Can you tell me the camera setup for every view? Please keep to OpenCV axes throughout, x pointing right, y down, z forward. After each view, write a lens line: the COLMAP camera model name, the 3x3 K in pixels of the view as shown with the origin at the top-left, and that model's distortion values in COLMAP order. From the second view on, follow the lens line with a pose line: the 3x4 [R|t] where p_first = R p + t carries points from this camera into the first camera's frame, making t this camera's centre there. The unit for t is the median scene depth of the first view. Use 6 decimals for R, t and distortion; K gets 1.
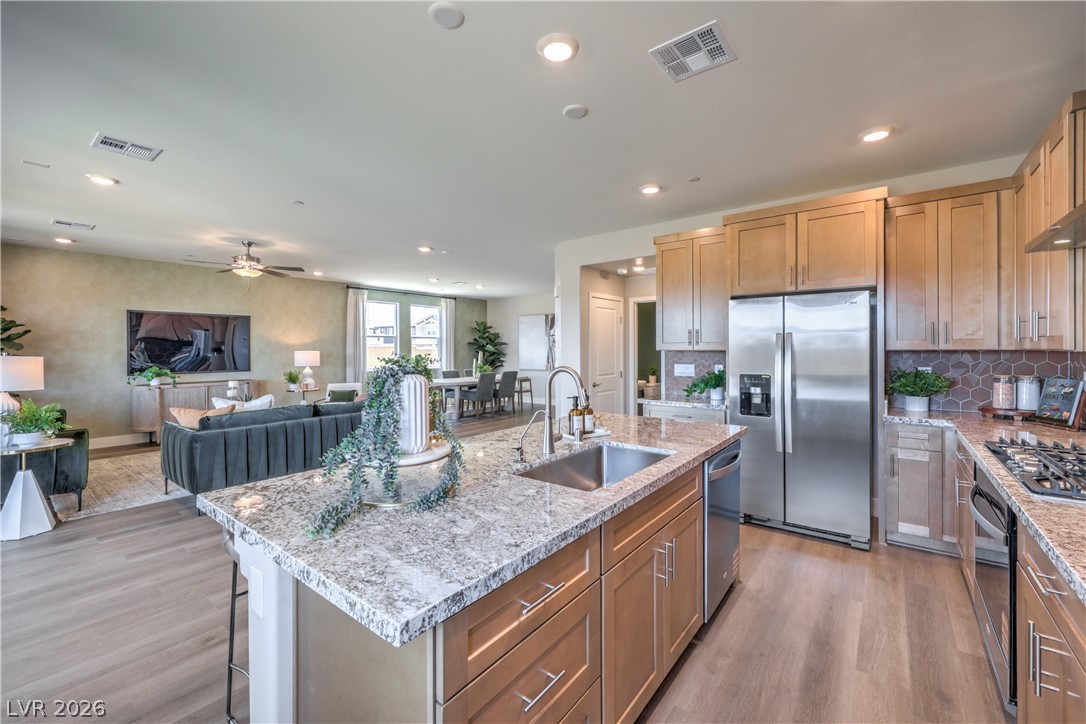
lens RADIAL K [[442.1, 0, 546.0], [0, 442.1, 350.0], [0, 0, 1]] dist [-0.001311, 0.000221]
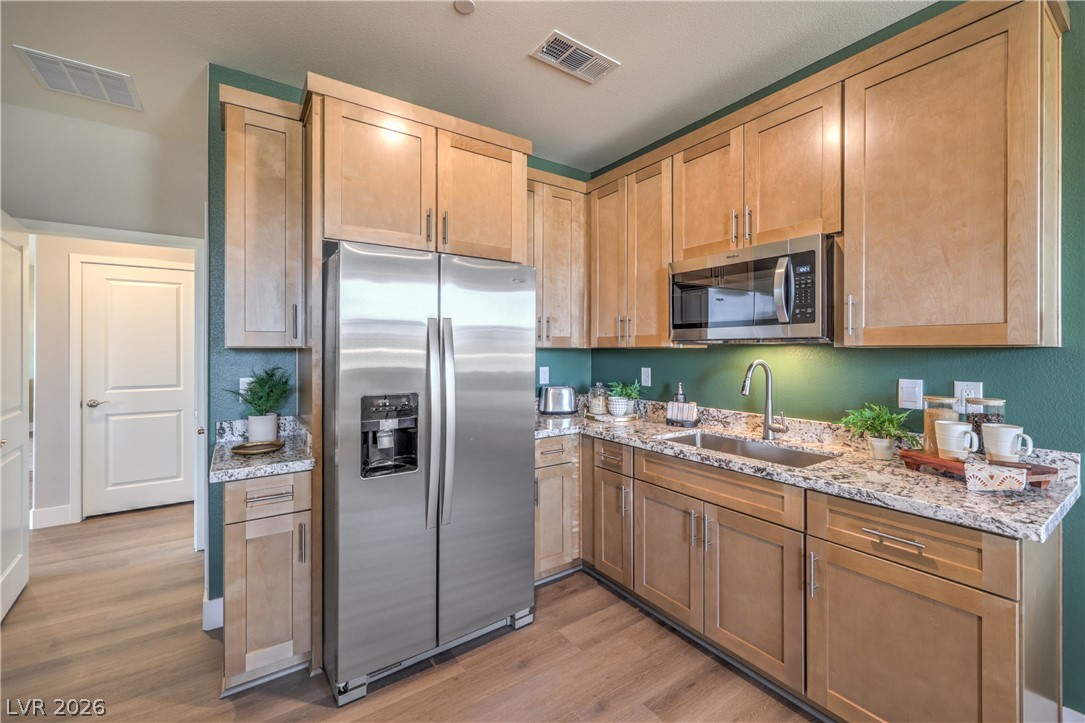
lens RADIAL K [[441.9, 0, 545.1], [0, 441.9, 360.7], [0, 0, 1]] dist [-0.000879, -0.000082]
pose [[0.285661, -0.020953, 0.958102, 0.019400], [0.001768, 0.999771, 0.021338, 0.003545], [-0.958329, -0.004402, 0.285632, 0.366775]]
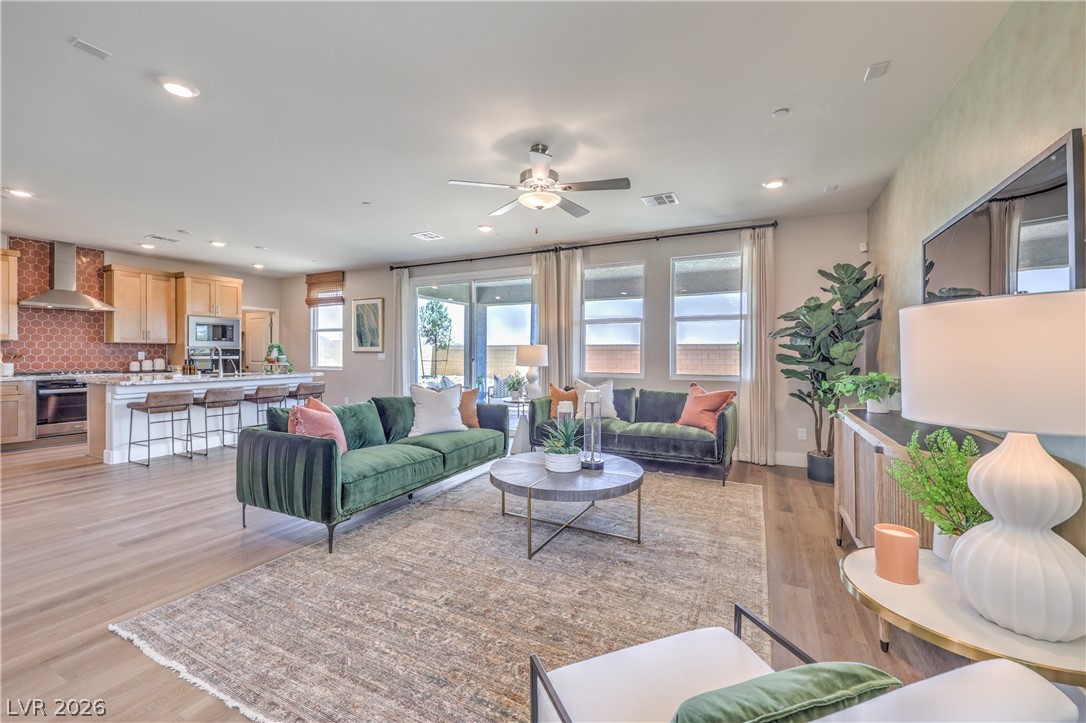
lens RADIAL K [[438.6, 0, 544.2], [0, 438.6, 357.6], [0, 0, 1]] dist [-0.001747, 0.000021]
pose [[-0.980749, -0.000741, -0.195272, -0.501922], [-0.002883, 0.999939, 0.010688, 0.022915], [0.195252, 0.011046, -0.980691, 1.390196]]
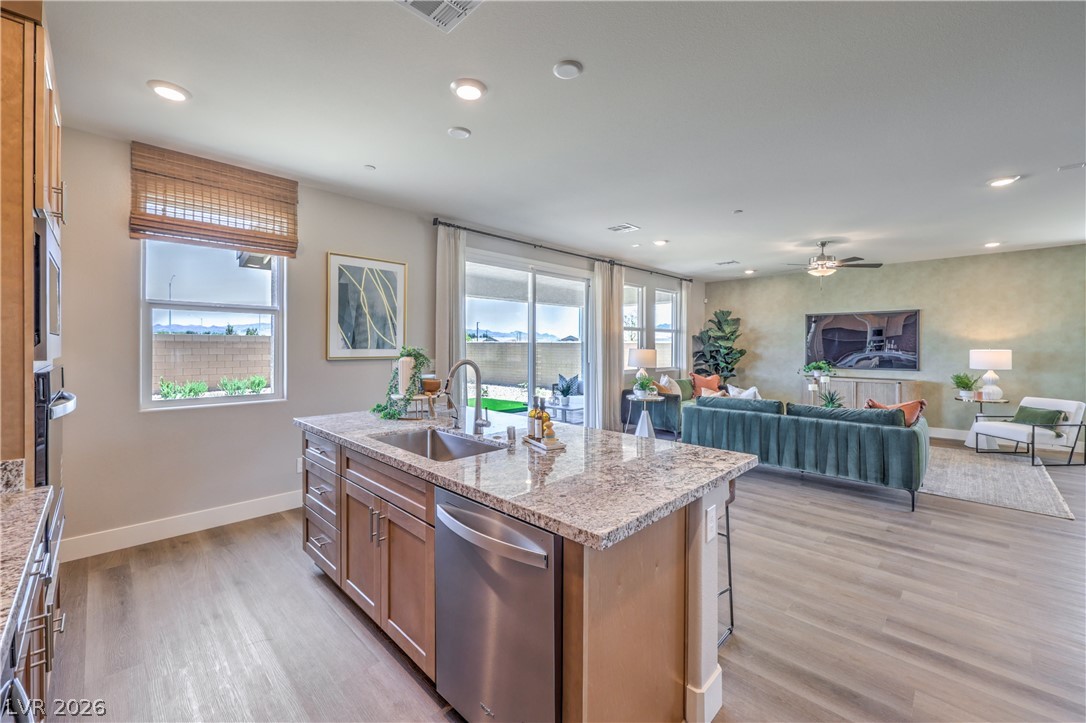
lens RADIAL K [[440.1, 0, 546.7], [0, 440.1, 348.5], [0, 0, 1]] dist [0.001094, 0.000113]
pose [[-0.106176, 0.008852, -0.994308, 0.369429], [-0.006652, 0.999932, 0.009612, -0.001847], [0.994325, 0.007635, -0.106110, 0.416928]]
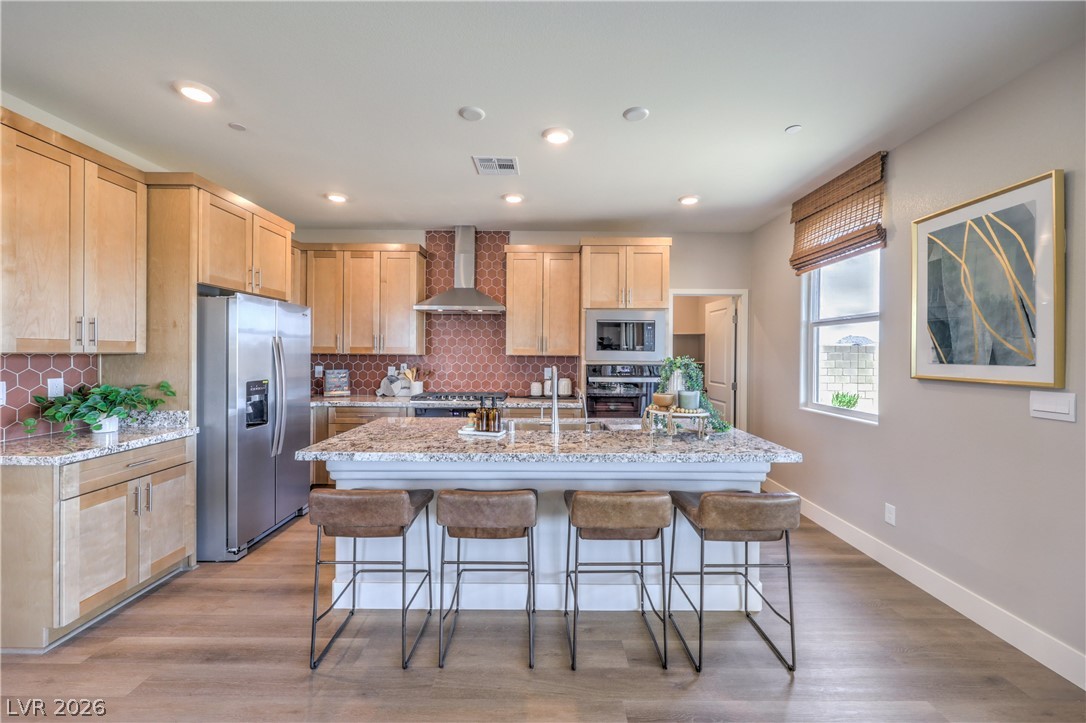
lens RADIAL K [[432.4, 0, 545.9], [0, 432.4, 357.4], [0, 0, 1]] dist [-0.000946, 0.000276]
pose [[-0.616434, -0.007788, 0.787368, -0.317665], [-0.003291, 0.999968, 0.007315, -0.000533], [-0.787400, 0.001917, -0.616440, 0.582100]]
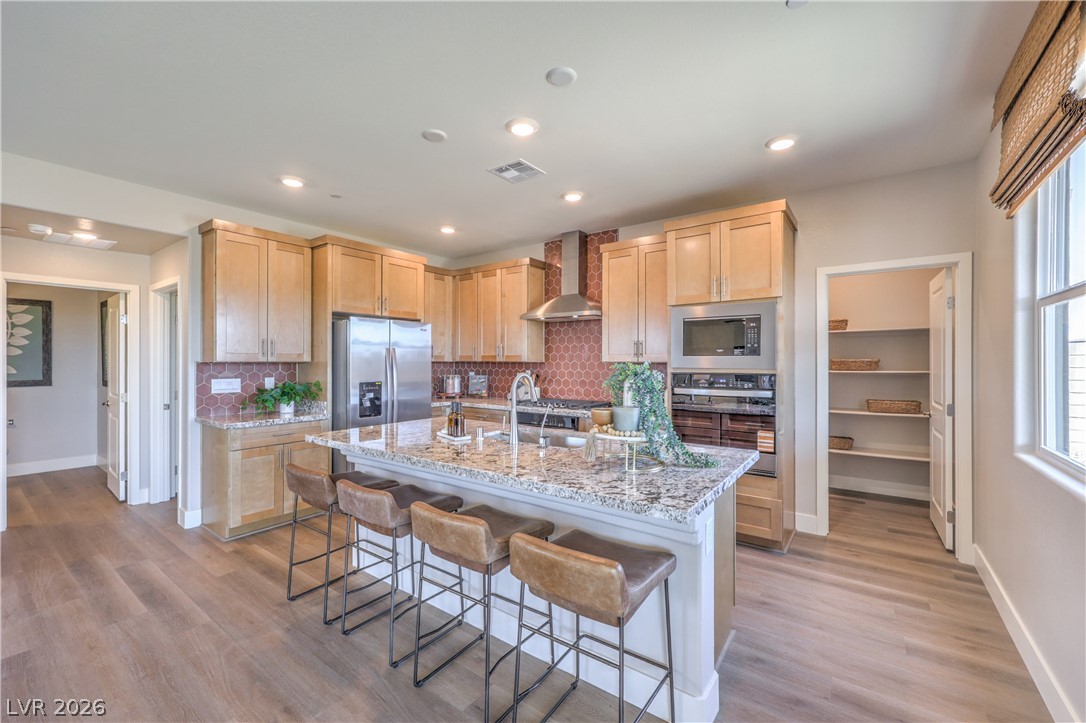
lens RADIAL K [[442.3, 0, 545.6], [0, 442.3, 360.7], [0, 0, 1]] dist [-0.000879, -0.000082]
pose [[-0.030502, 0.002874, 0.999531, -0.394993], [0.001875, 0.999994, -0.002818, 0.000957], [-0.999533, 0.001788, -0.030507, 0.304170]]
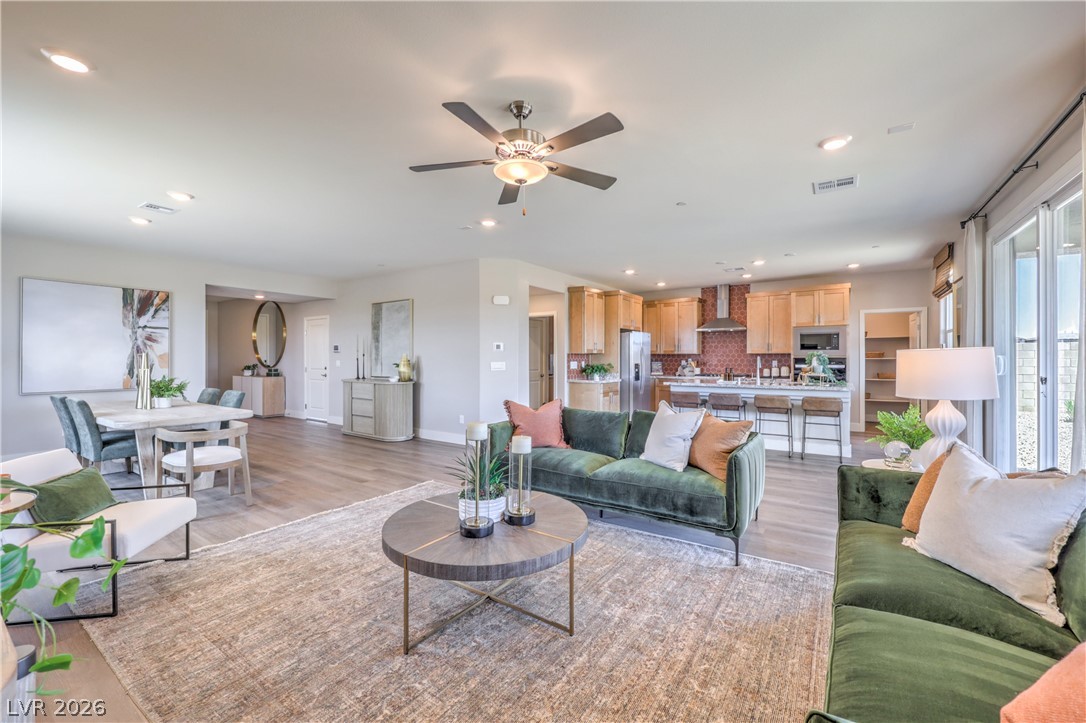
lens RADIAL K [[438.6, 0, 544.2], [0, 438.6, 357.6], [0, 0, 1]] dist [-0.001747, 0.000021]
pose [[-0.064270, 0.003763, 0.997925, -0.997152], [0.002794, 0.999990, -0.003591, 0.016496], [-0.997929, 0.002558, -0.064279, 0.890380]]
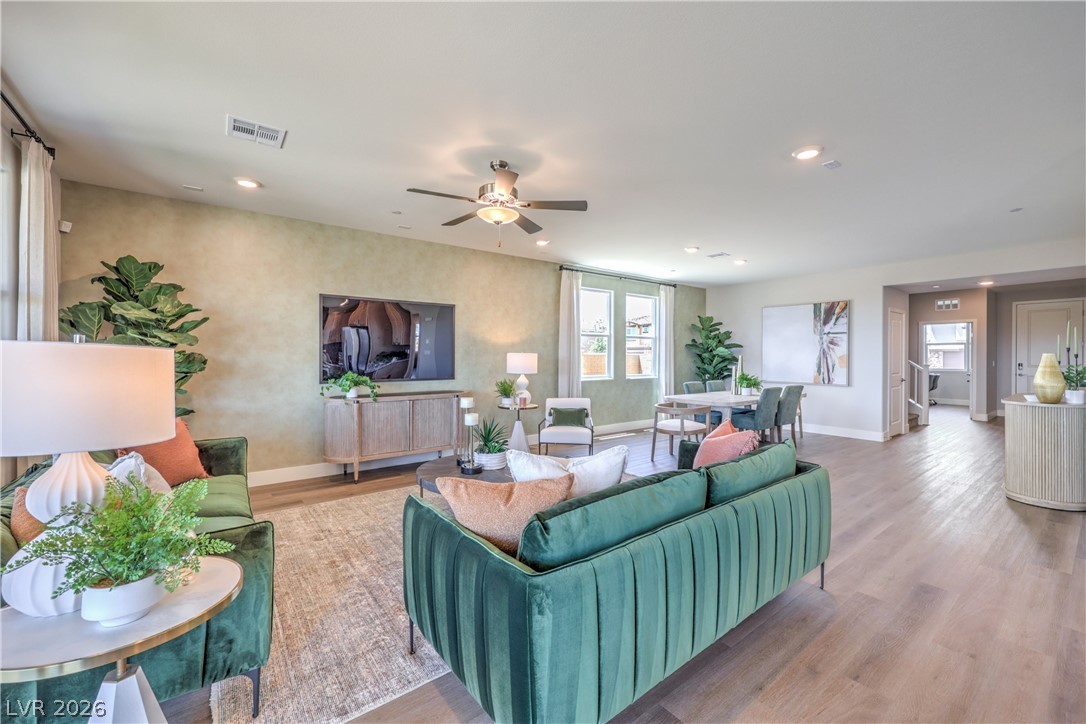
lens RADIAL K [[436.9, 0, 546.0], [0, 436.9, 357.0], [0, 0, 1]] dist [-0.000696, 0.000053]
pose [[0.968713, 0.006543, -0.248099, -0.412951], [-0.006972, 0.999975, -0.000852, 0.012368], [0.248087, 0.002556, 0.968734, 0.399351]]
